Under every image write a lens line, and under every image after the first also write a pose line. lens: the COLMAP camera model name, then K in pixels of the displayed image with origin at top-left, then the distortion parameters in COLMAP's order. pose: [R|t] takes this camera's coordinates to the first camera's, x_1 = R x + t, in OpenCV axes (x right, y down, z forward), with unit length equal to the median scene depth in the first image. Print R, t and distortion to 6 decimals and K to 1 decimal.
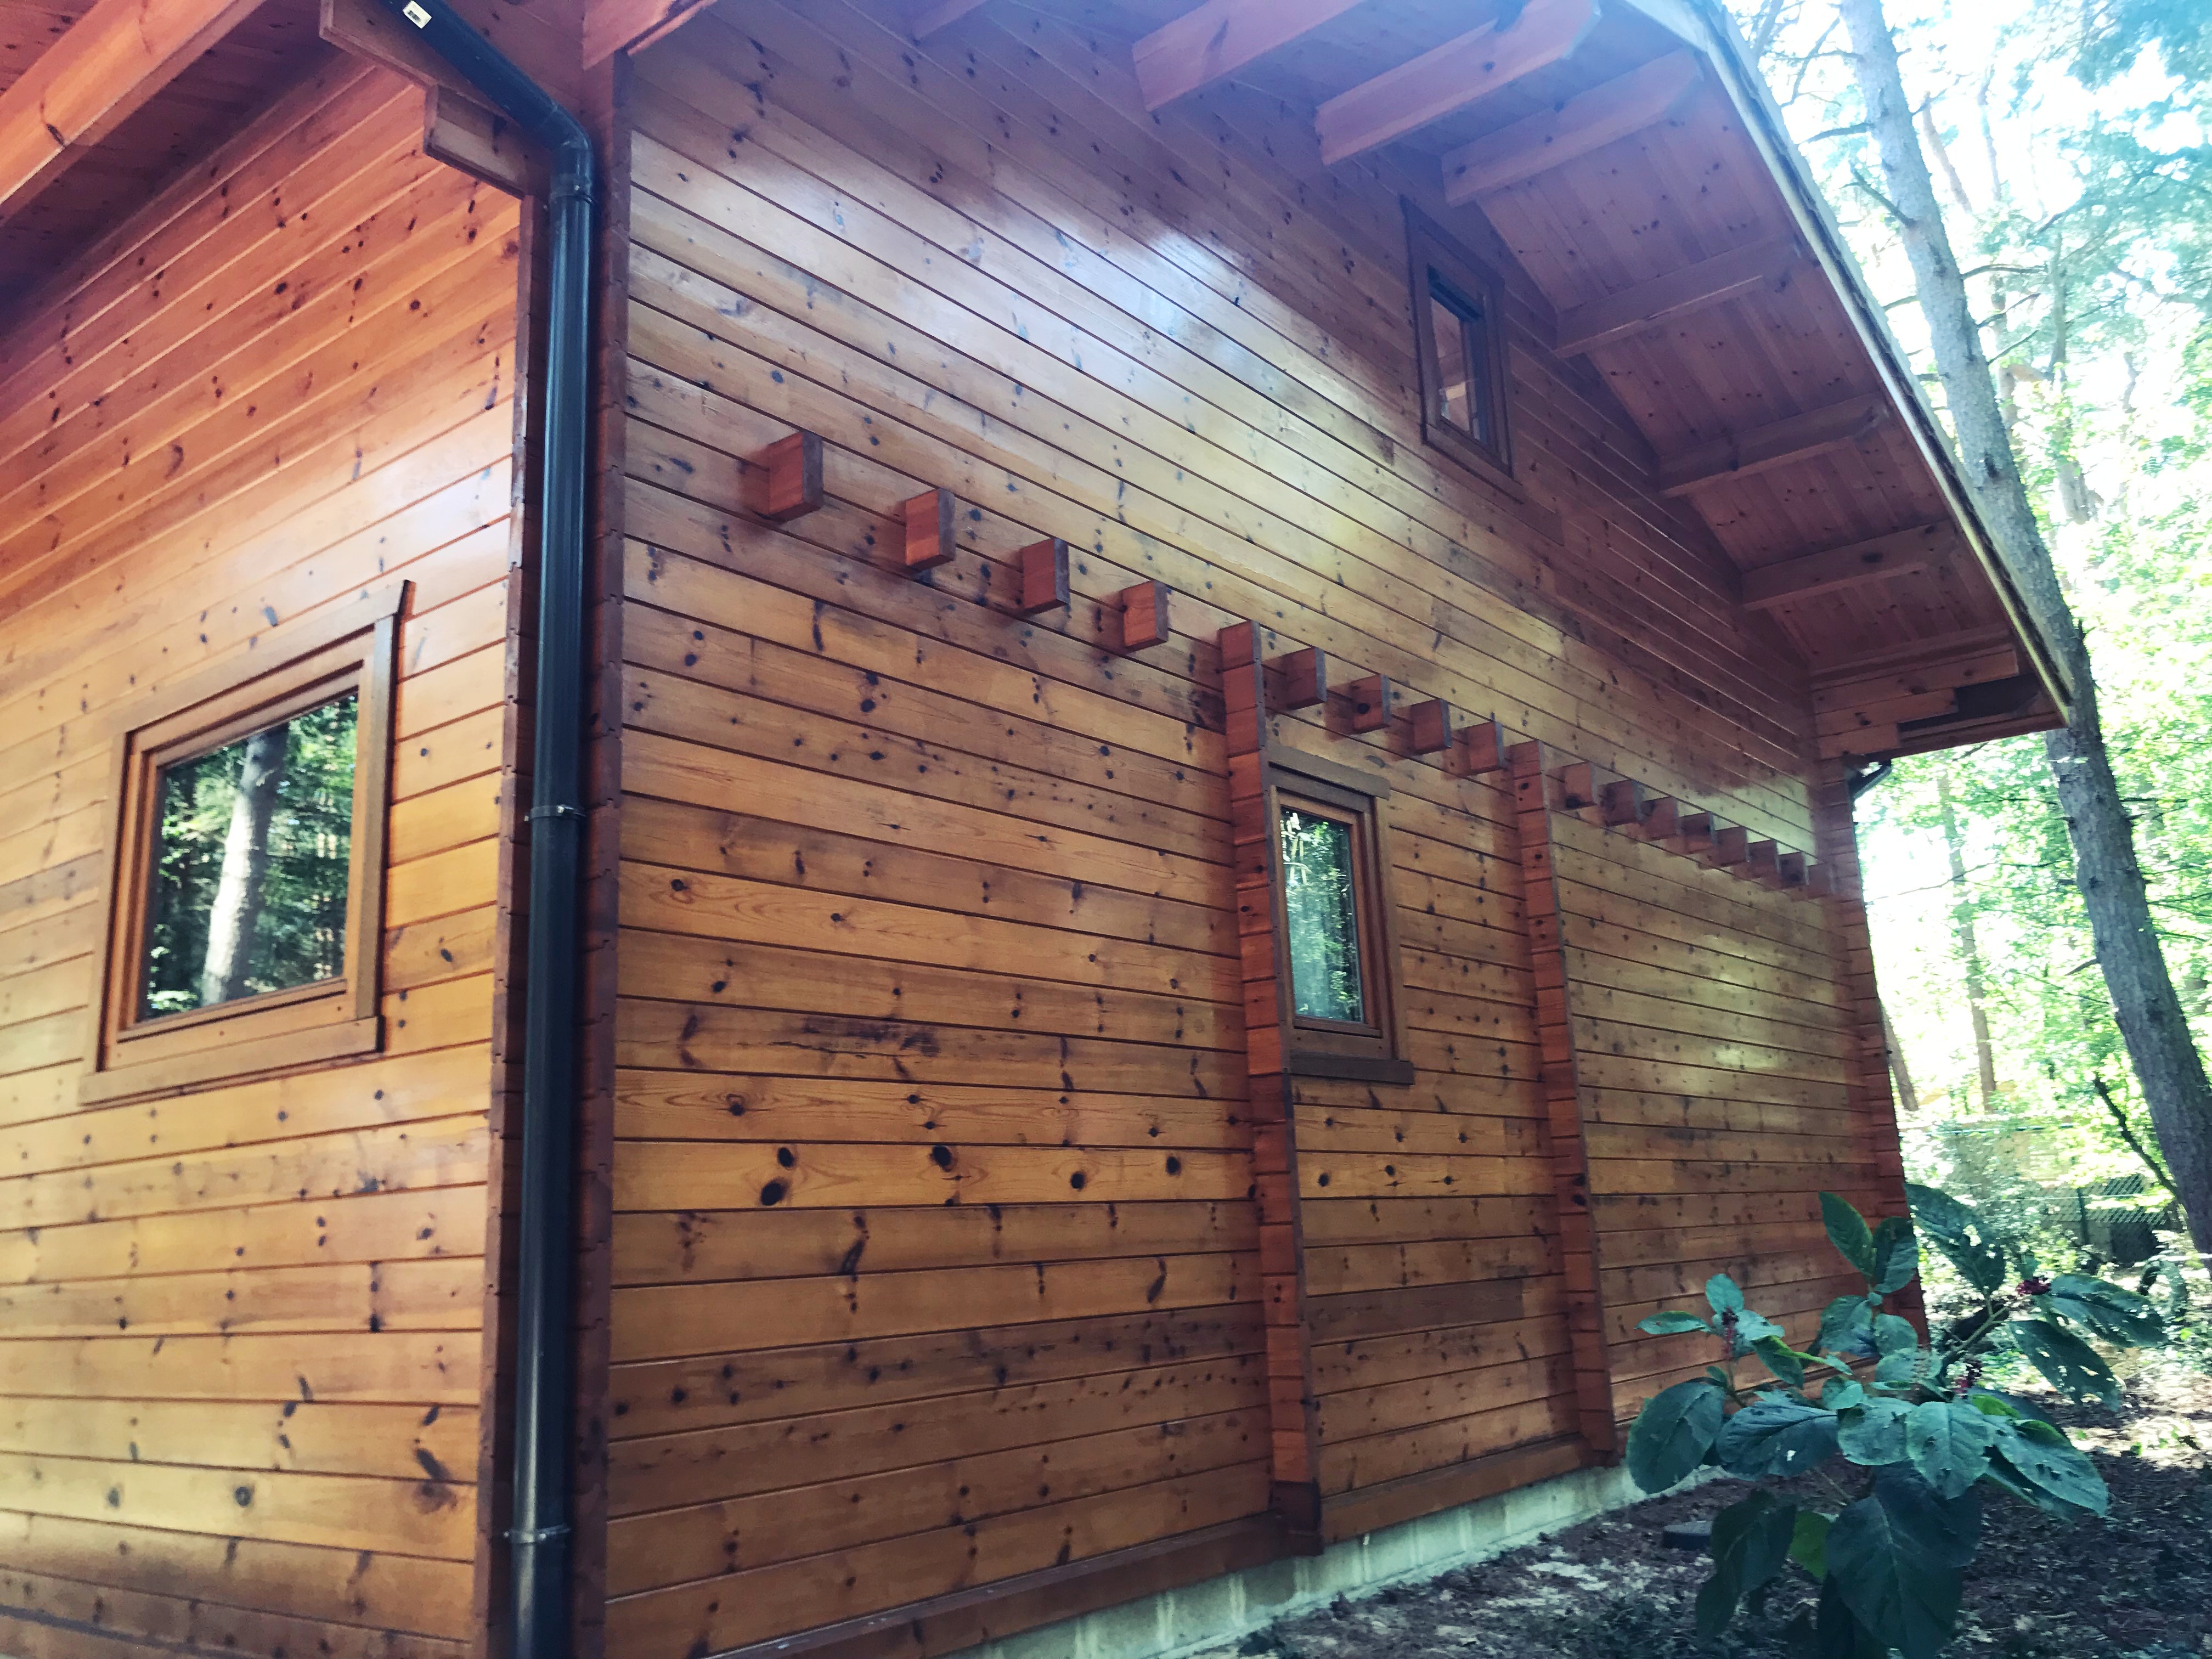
lens RADIAL K [[1787.0, 0, 1105.3], [0, 1787.0, 825.8], [0, 0, 1]] dist [0.038947, -0.038868]
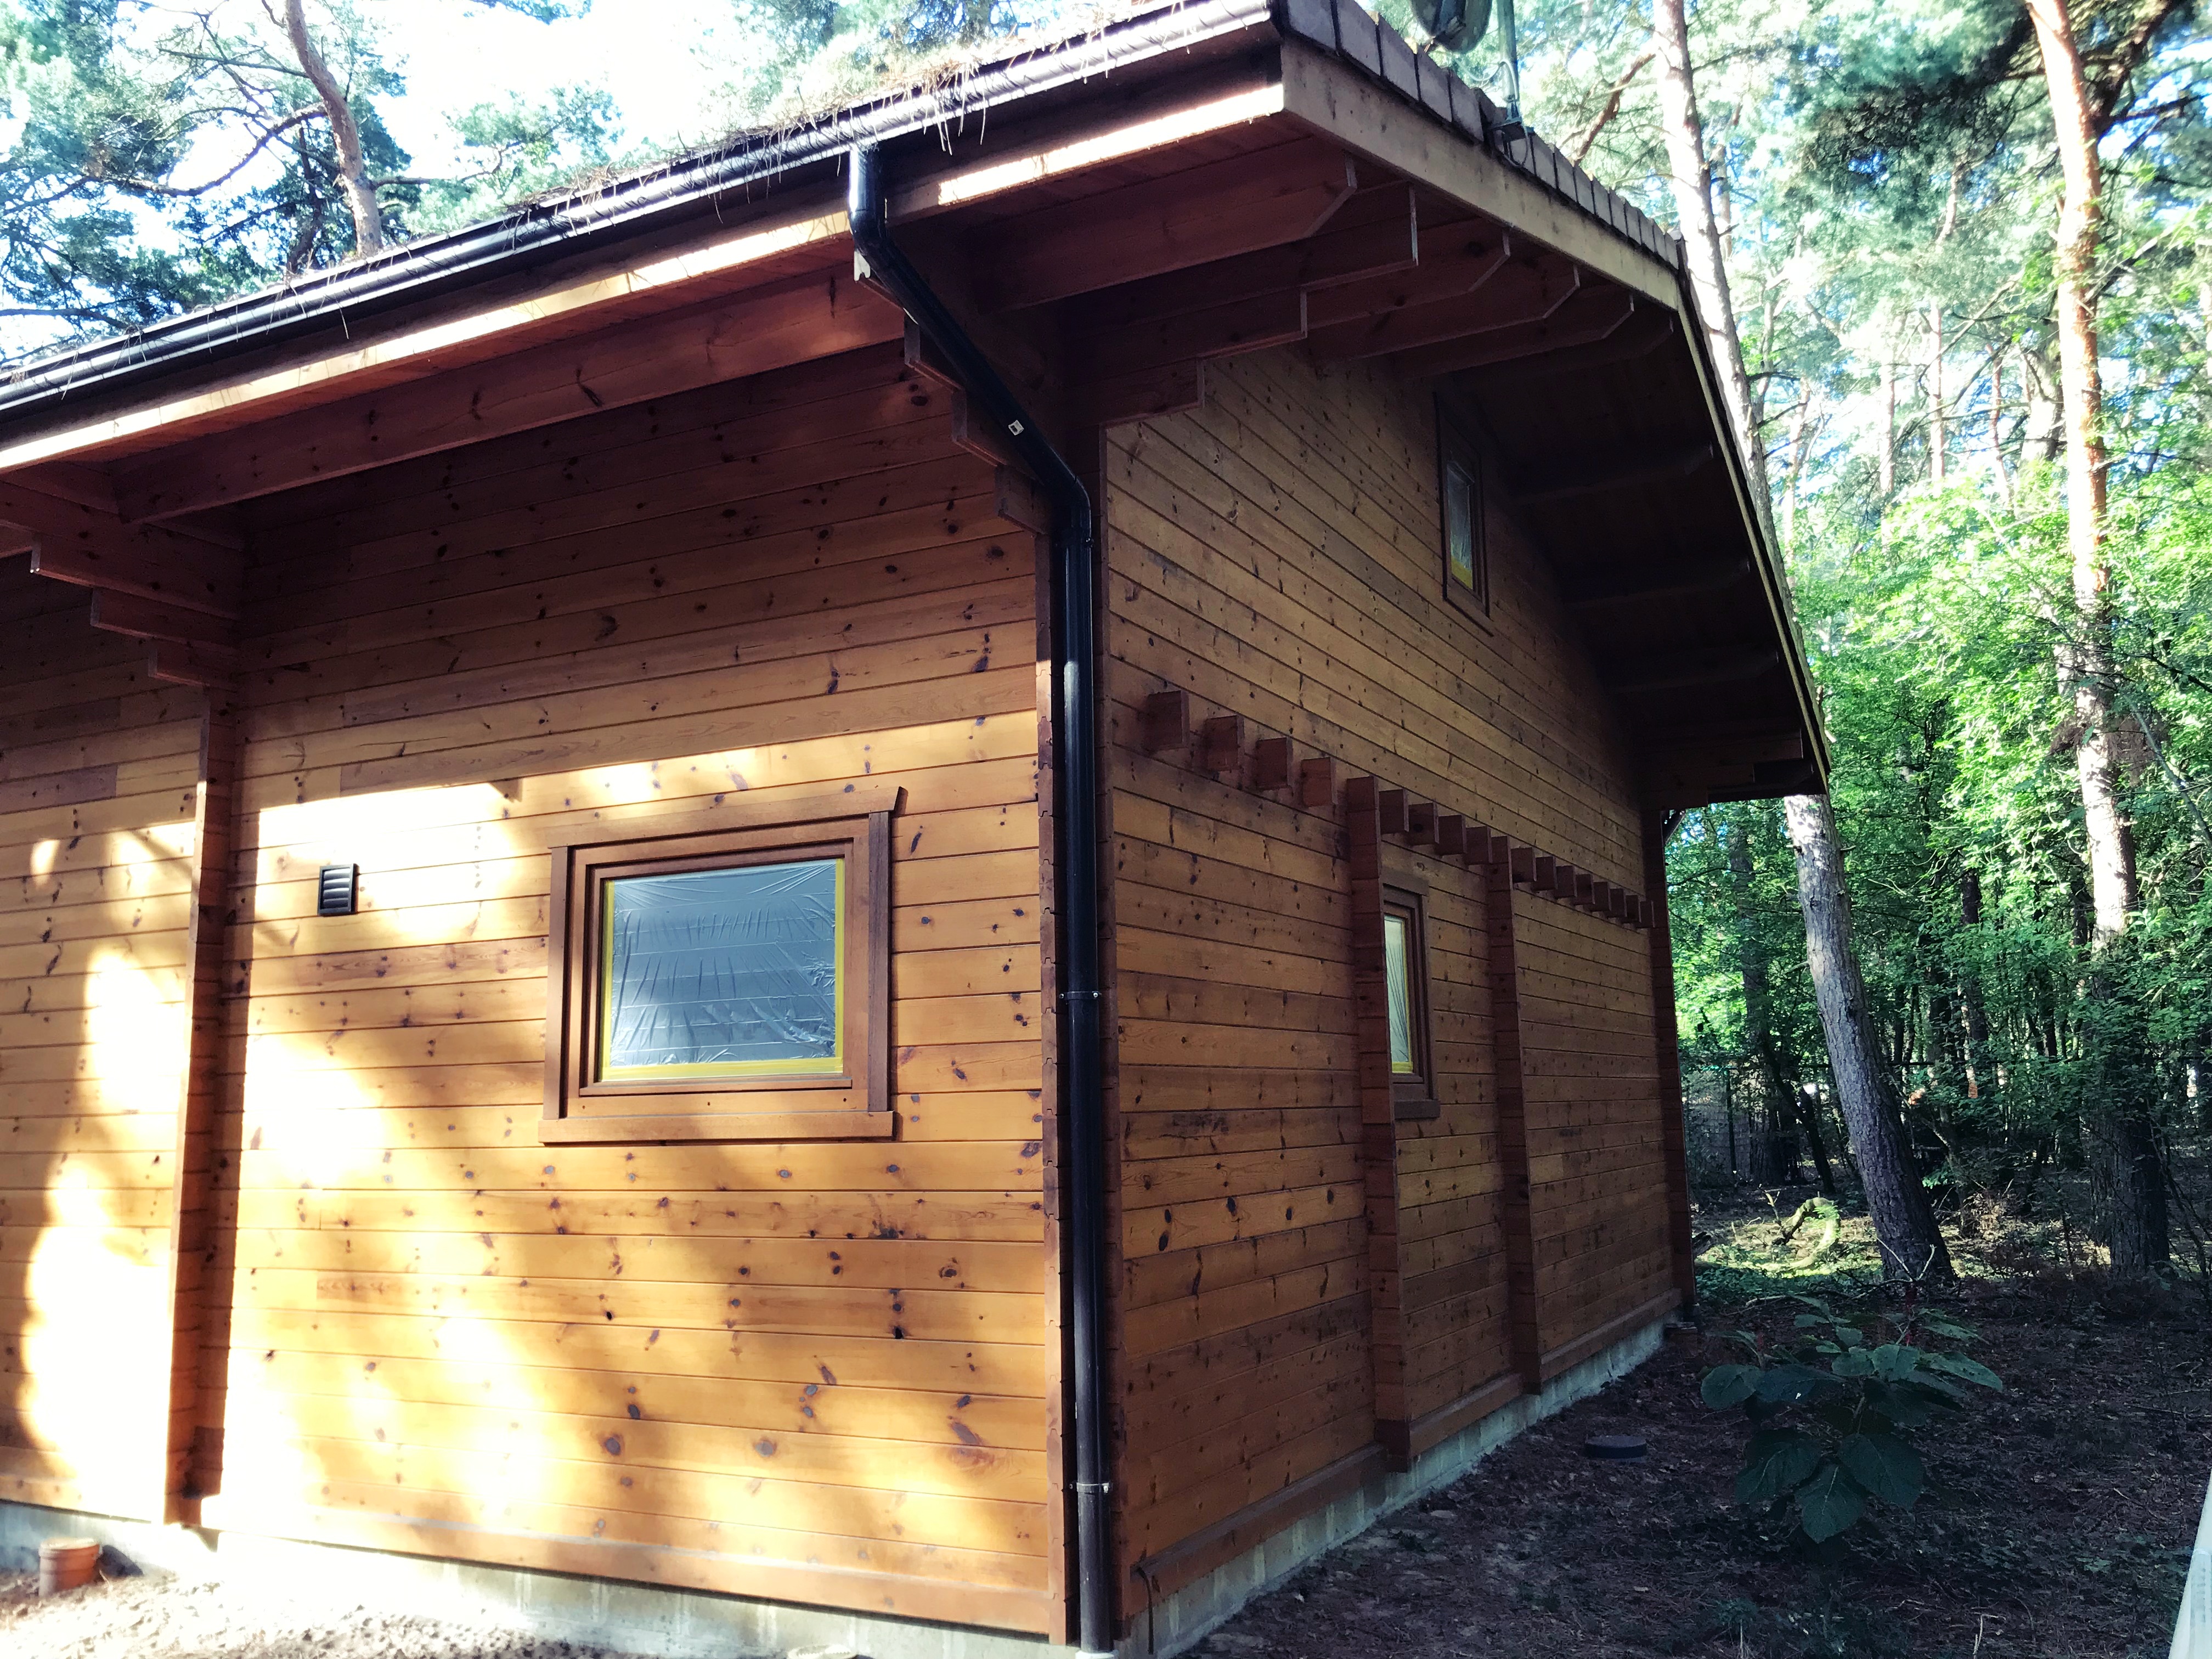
lens RADIAL K [[1787.0, 0, 1105.3], [0, 1787.0, 825.8], [0, 0, 1]] dist [0.038947, -0.038868]
pose [[0.981558, 0.053692, 0.183470, -0.442154], [-0.065896, 0.995955, 0.061080, -0.183115], [-0.179448, -0.072044, 0.981126, -0.325426]]
